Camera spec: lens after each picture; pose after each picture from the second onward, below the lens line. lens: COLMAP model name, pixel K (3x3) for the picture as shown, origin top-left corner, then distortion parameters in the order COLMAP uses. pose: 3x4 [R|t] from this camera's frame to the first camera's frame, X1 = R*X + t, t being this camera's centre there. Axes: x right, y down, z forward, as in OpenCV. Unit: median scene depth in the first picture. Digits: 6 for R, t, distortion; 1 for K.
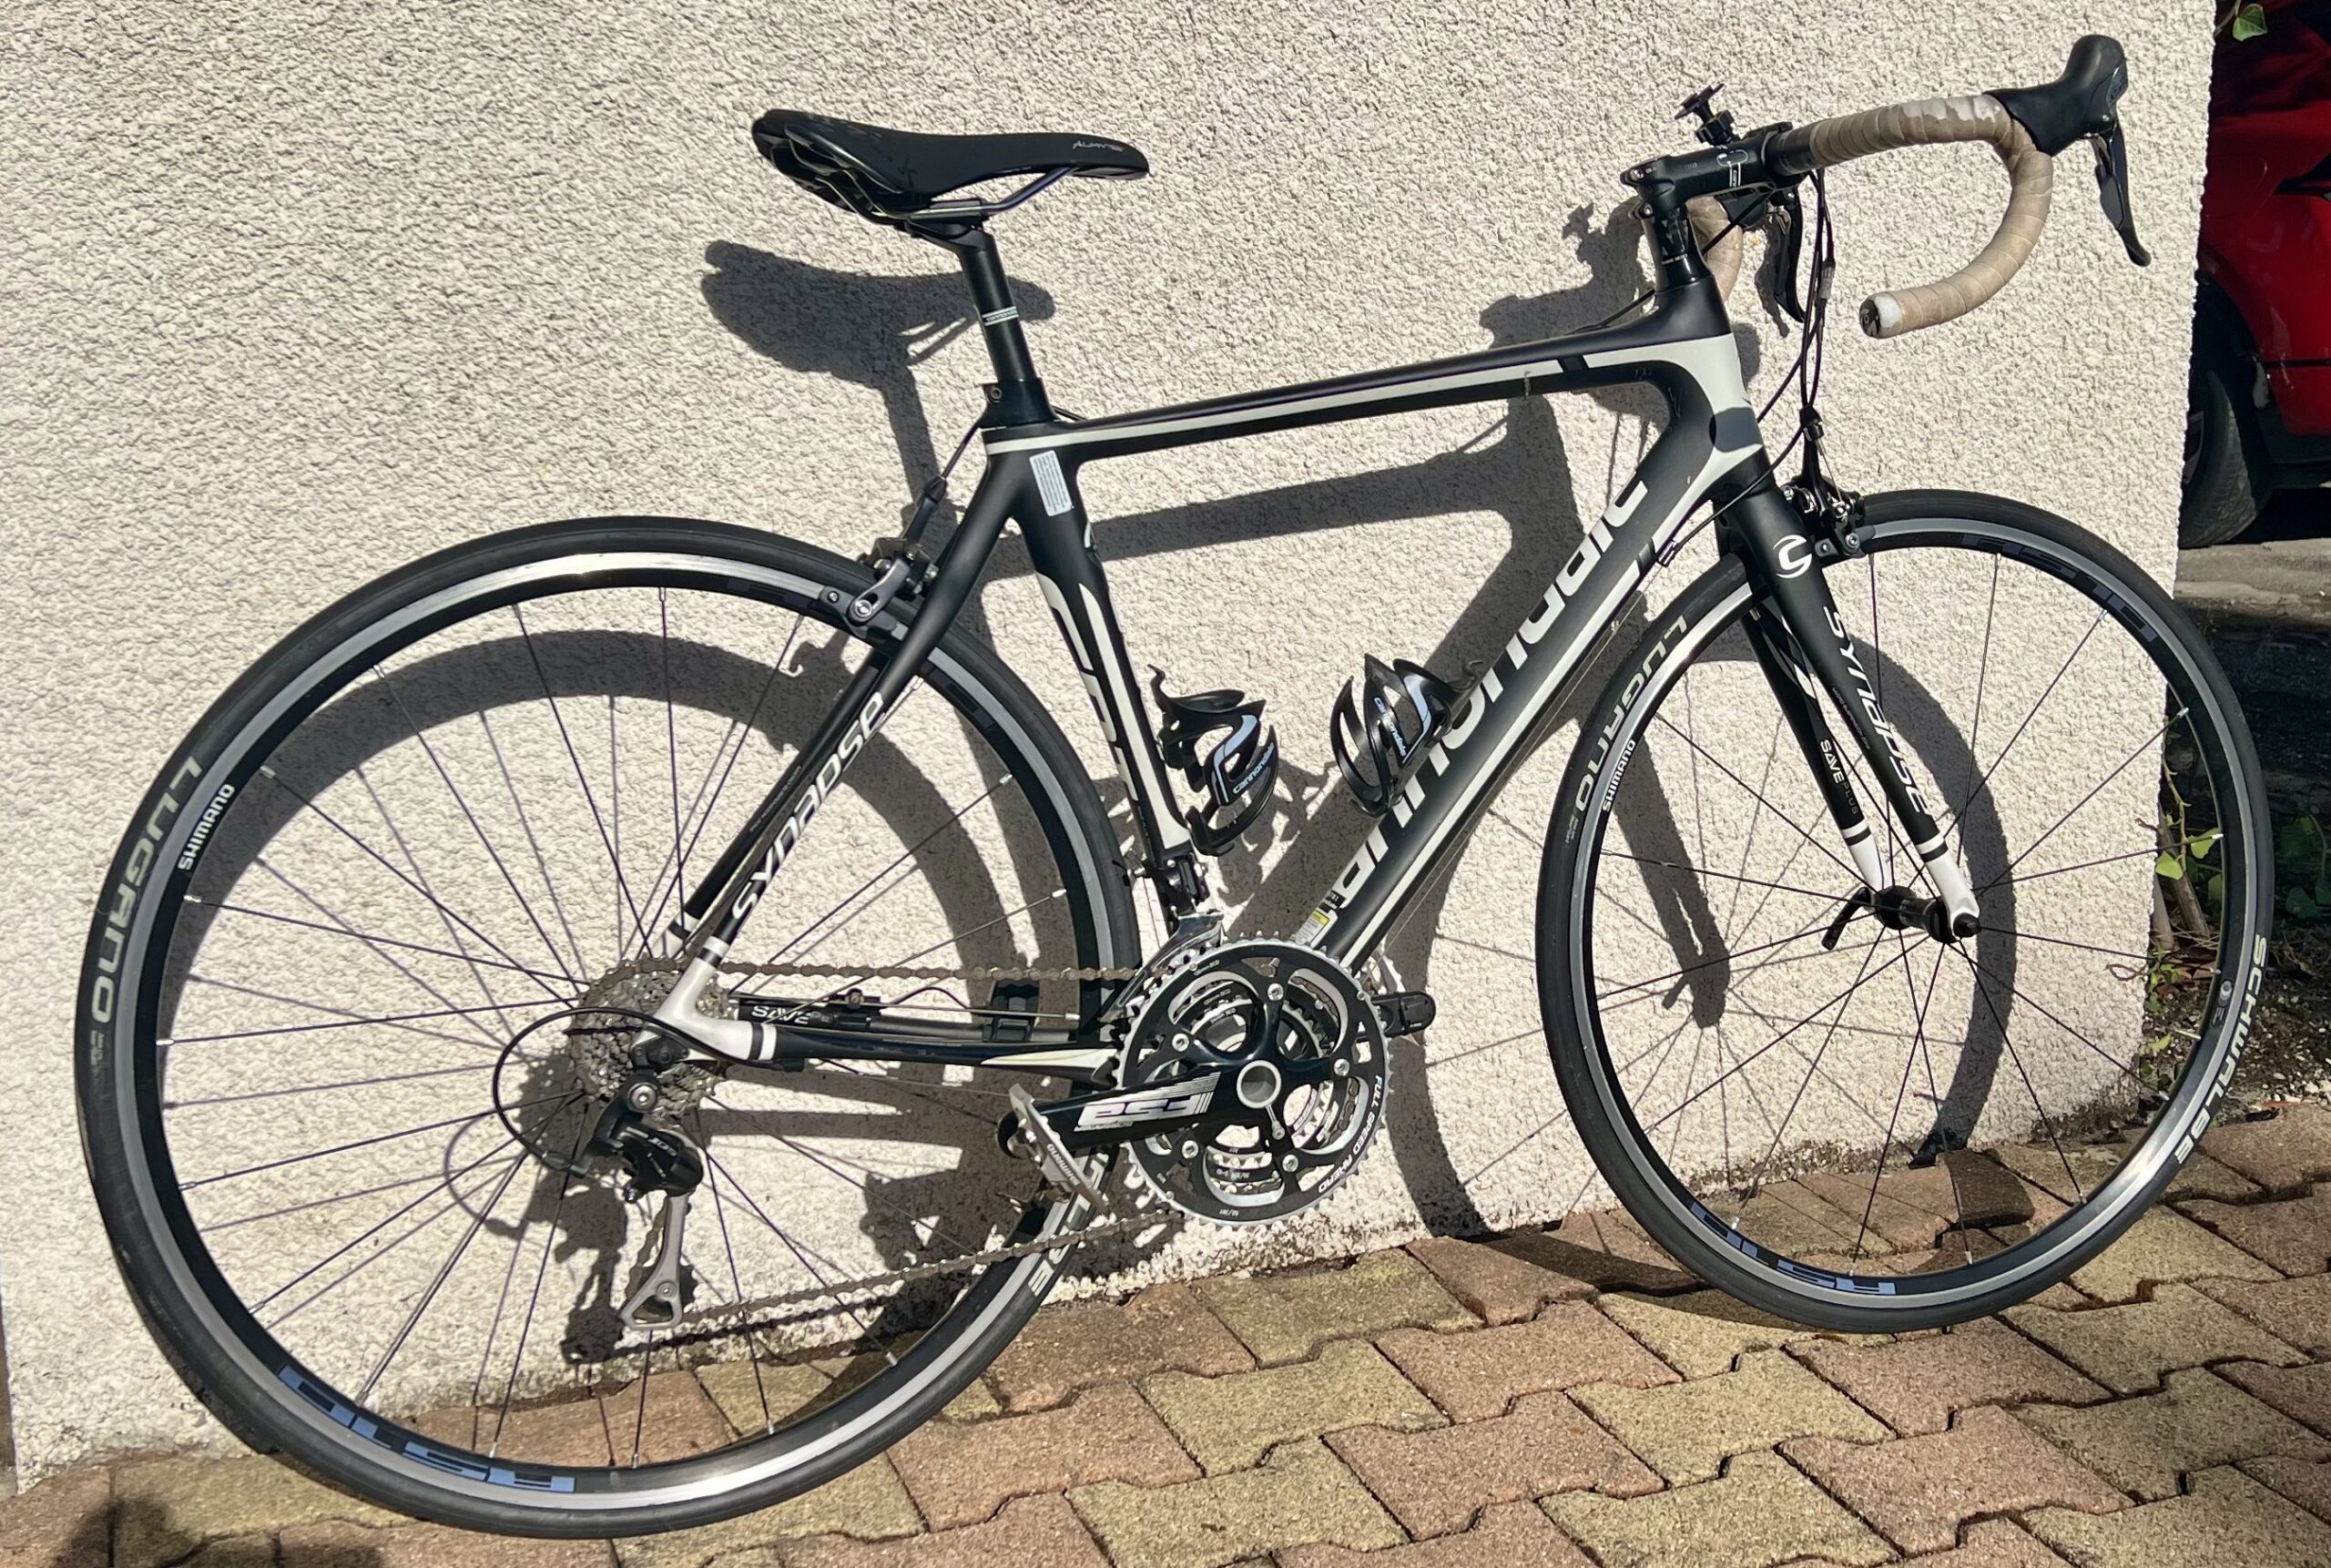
lens RADIAL K [[1752.0, 0, 1170.6], [0, 1752.0, 784.4], [0, 0, 1]] dist [-0.001584, -0.000953]
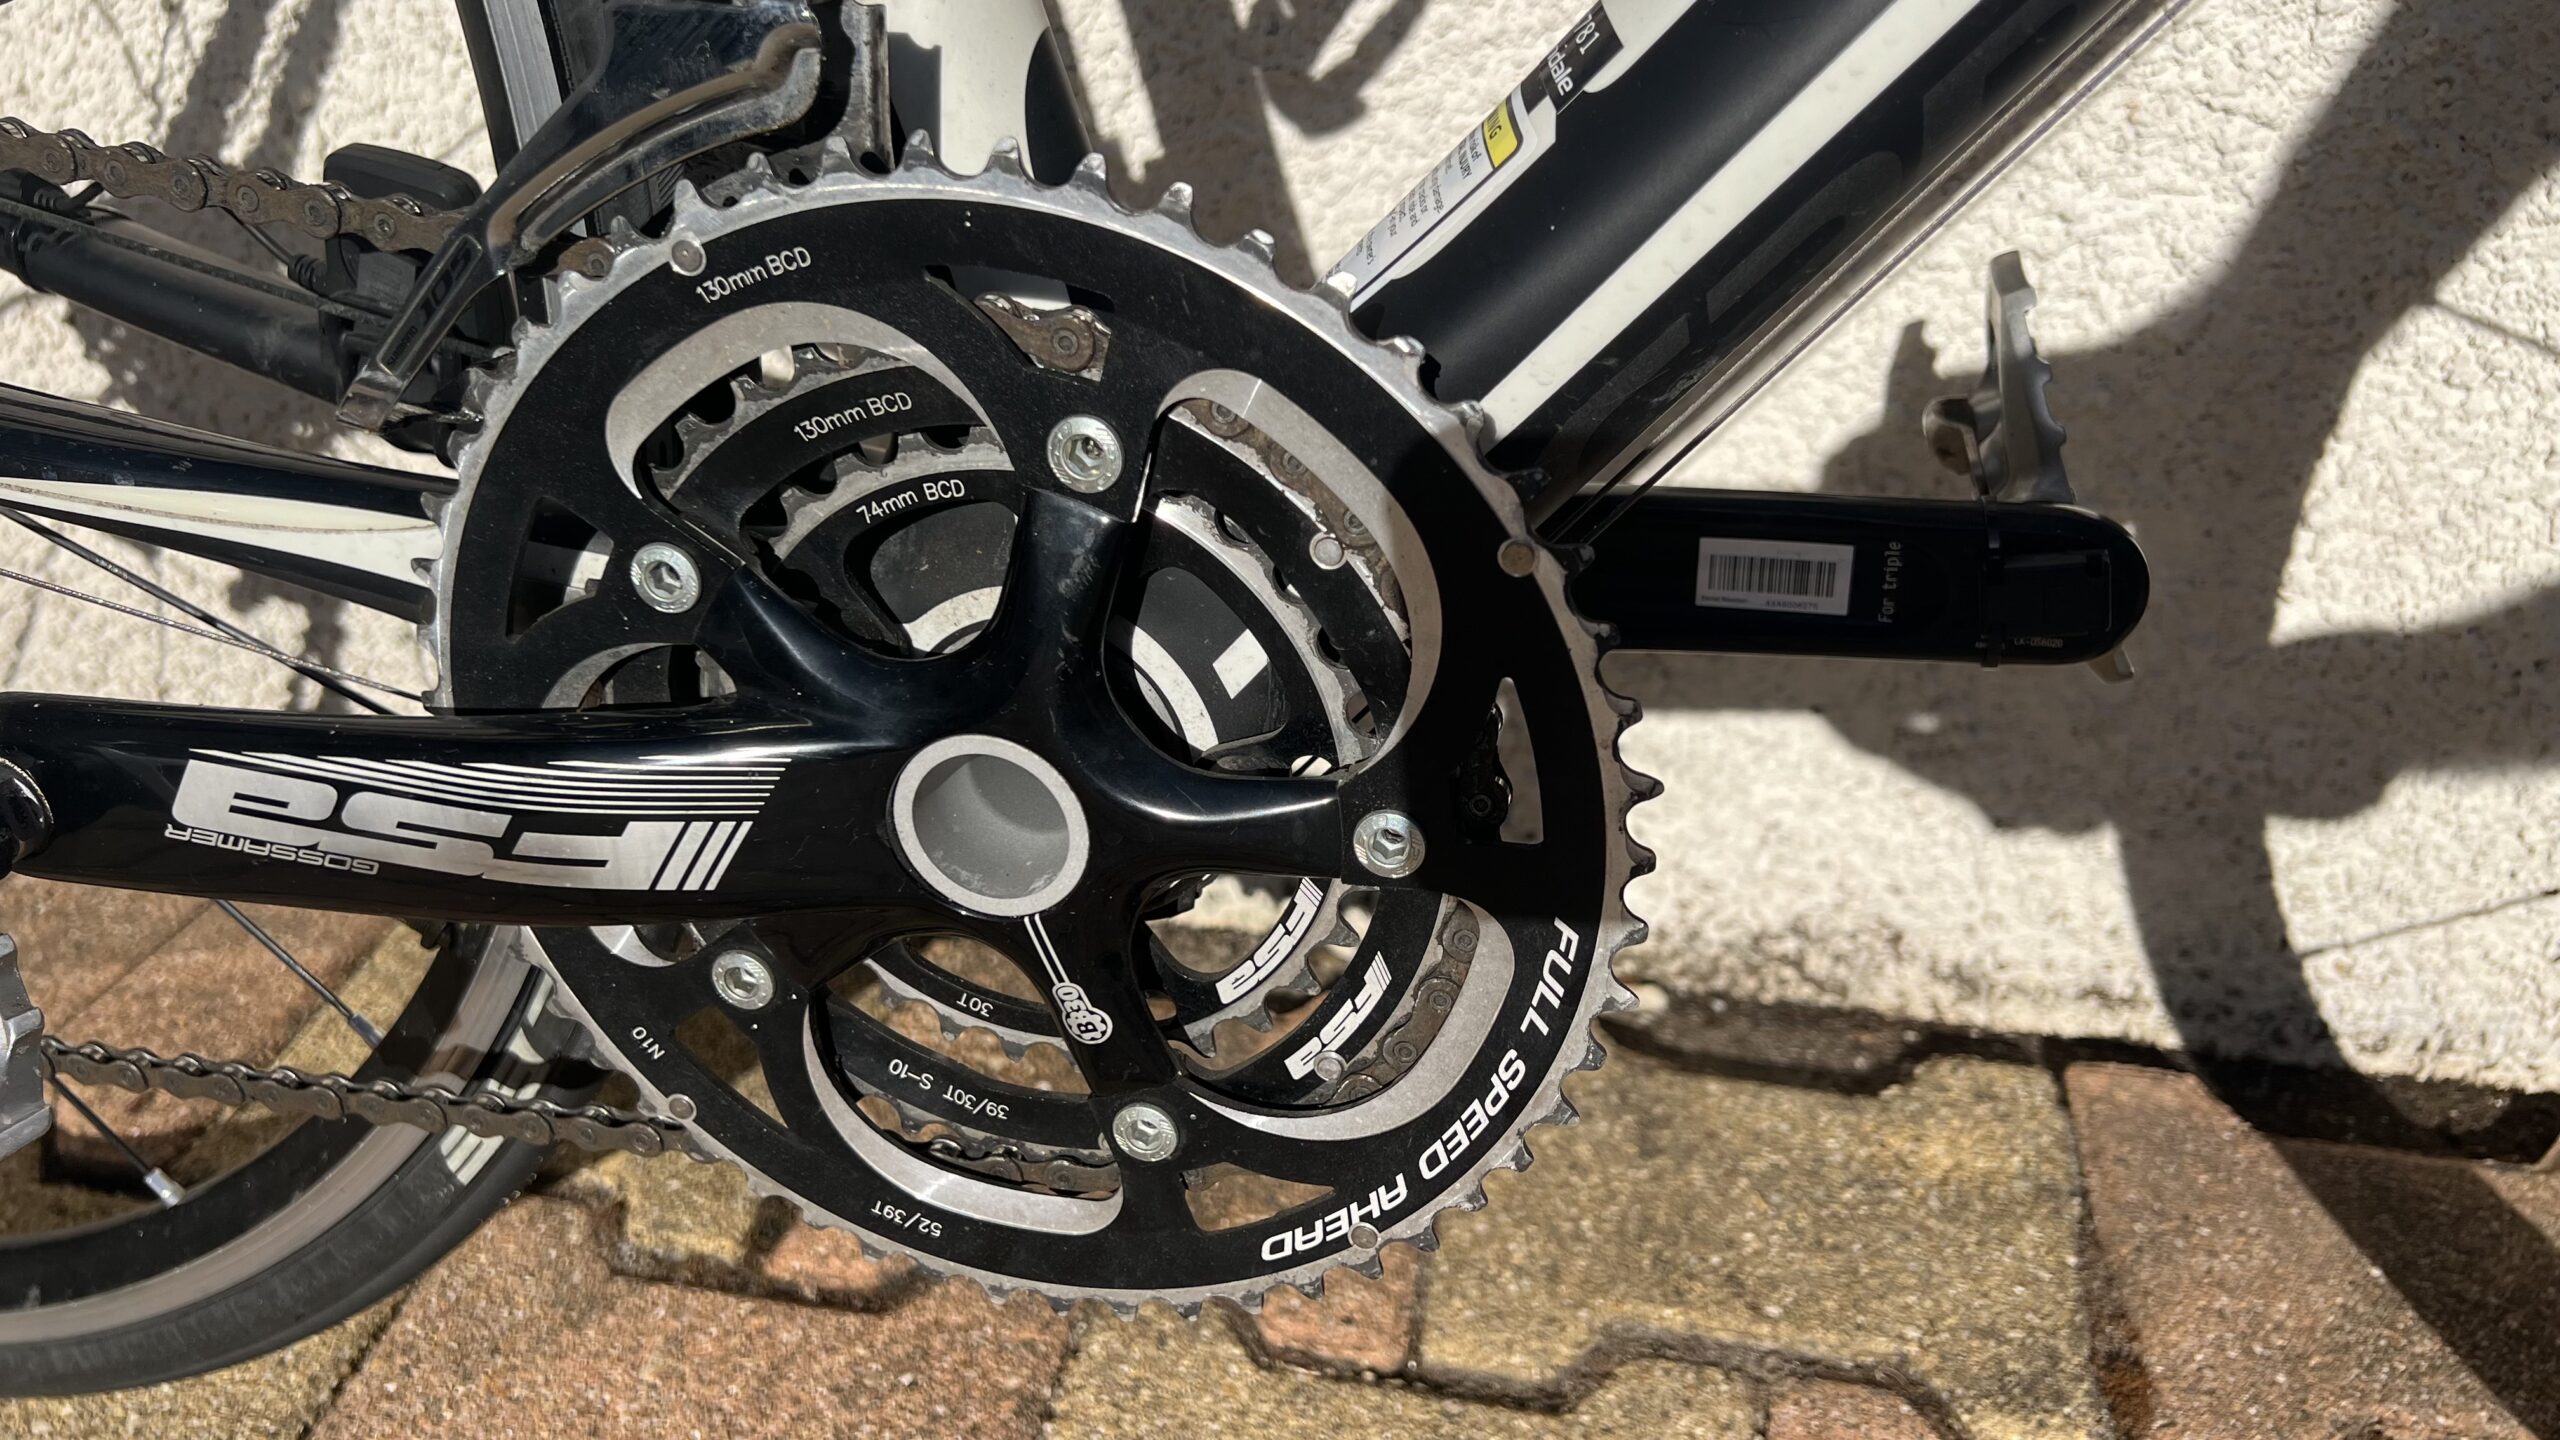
lens RADIAL K [[1950.0, 0, 1276.5], [0, 1950.0, 708.7], [0, 0, 1]] dist [0.011723, 0.003012]
pose [[0.880353, 0.271413, -0.388991, 0.173468], [-0.109105, 0.913987, 0.390799, 0.052592], [0.461600, -0.301601, 0.834243, 0.791443]]
